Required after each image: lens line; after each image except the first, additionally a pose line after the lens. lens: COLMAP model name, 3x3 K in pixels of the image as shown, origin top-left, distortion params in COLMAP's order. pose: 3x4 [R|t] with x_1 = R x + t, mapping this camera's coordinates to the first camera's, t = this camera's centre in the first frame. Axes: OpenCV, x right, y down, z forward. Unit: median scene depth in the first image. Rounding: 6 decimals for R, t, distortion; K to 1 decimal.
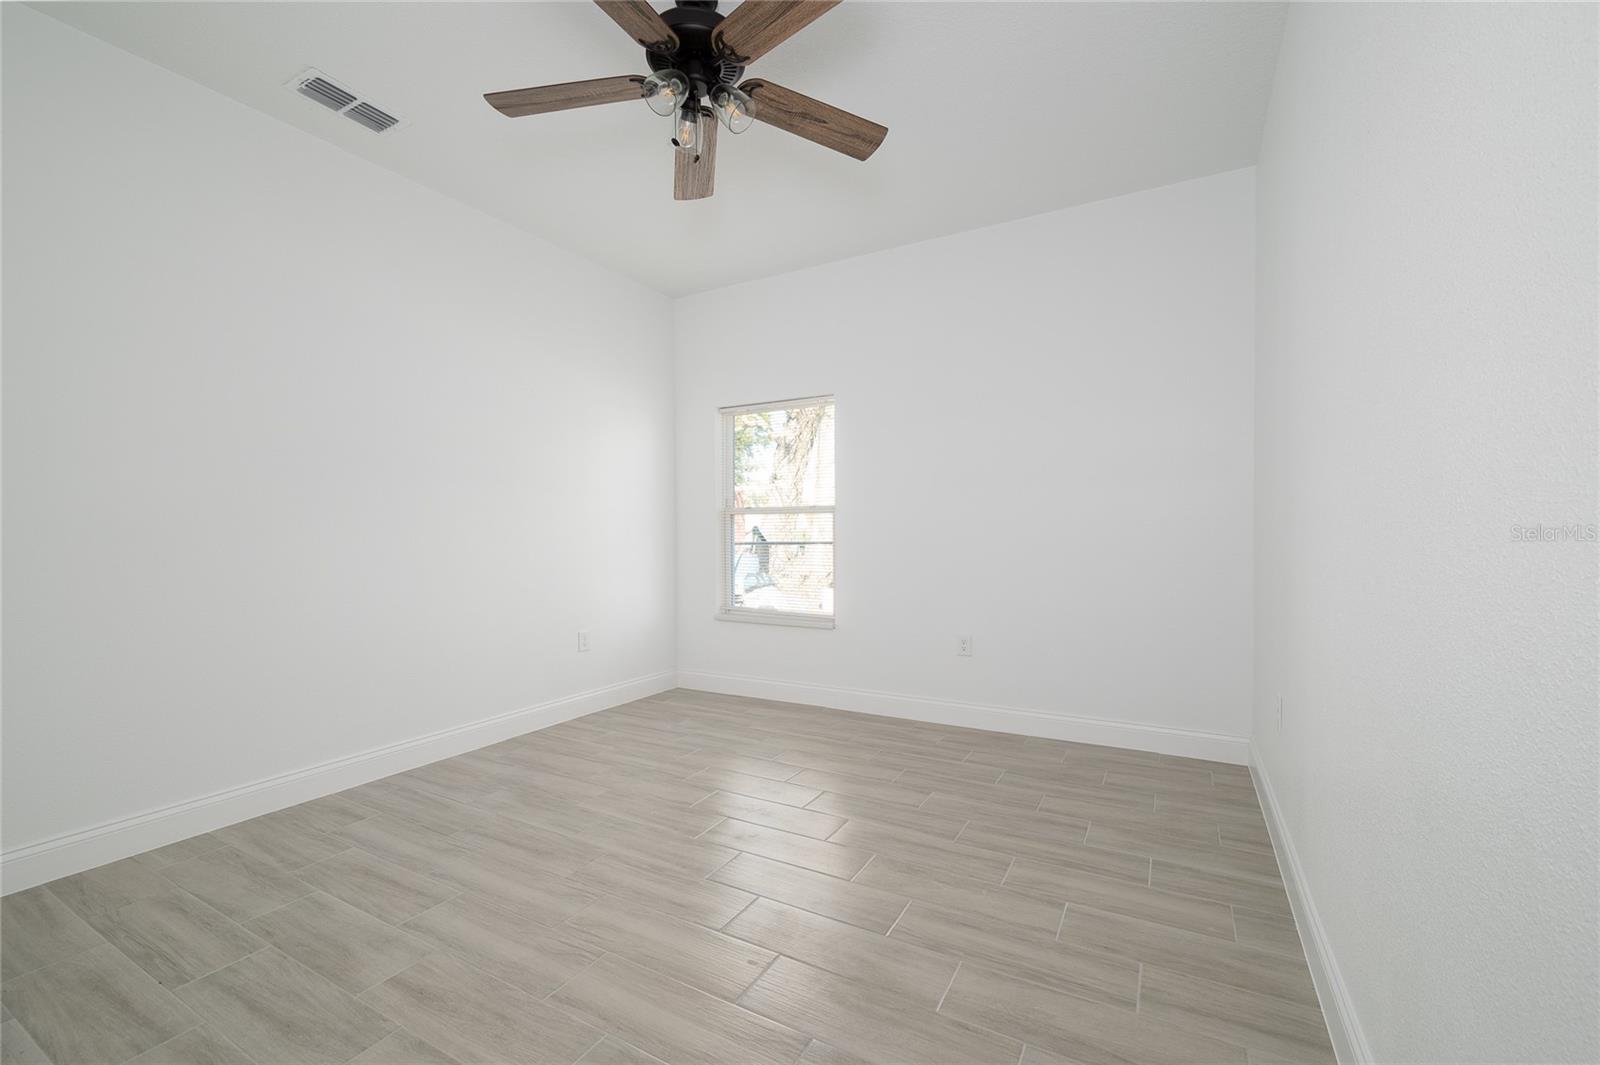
lens RADIAL K [[633.2, 0, 808.1], [0, 633.2, 537.0], [0, 0, 1]] dist [-0.001770, -0.000248]
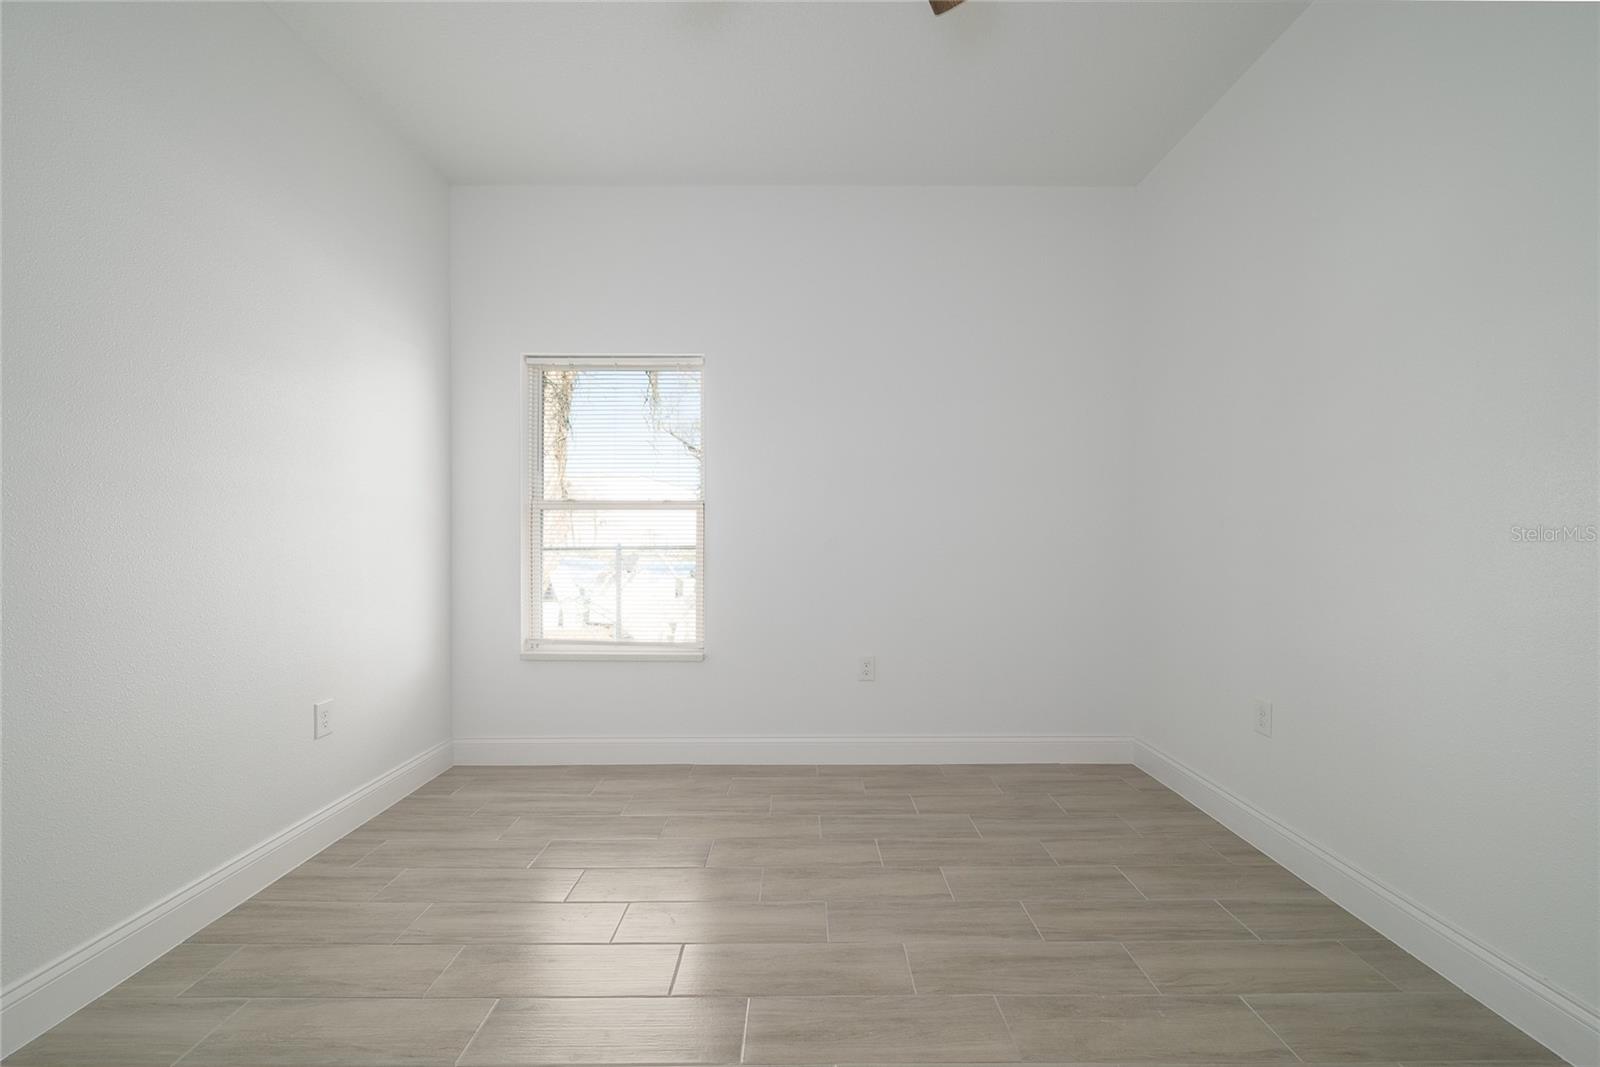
lens RADIAL K [[653.5, 0, 800.0], [0, 653.5, 533.5], [0, 0, 1]] dist [0.000613, 0.000030]
pose [[0.890366, 0.006242, 0.455202, -0.240288], [0.001332, 0.999866, -0.016316, 0.004990], [-0.455243, 0.015133, 0.890238, 0.266215]]
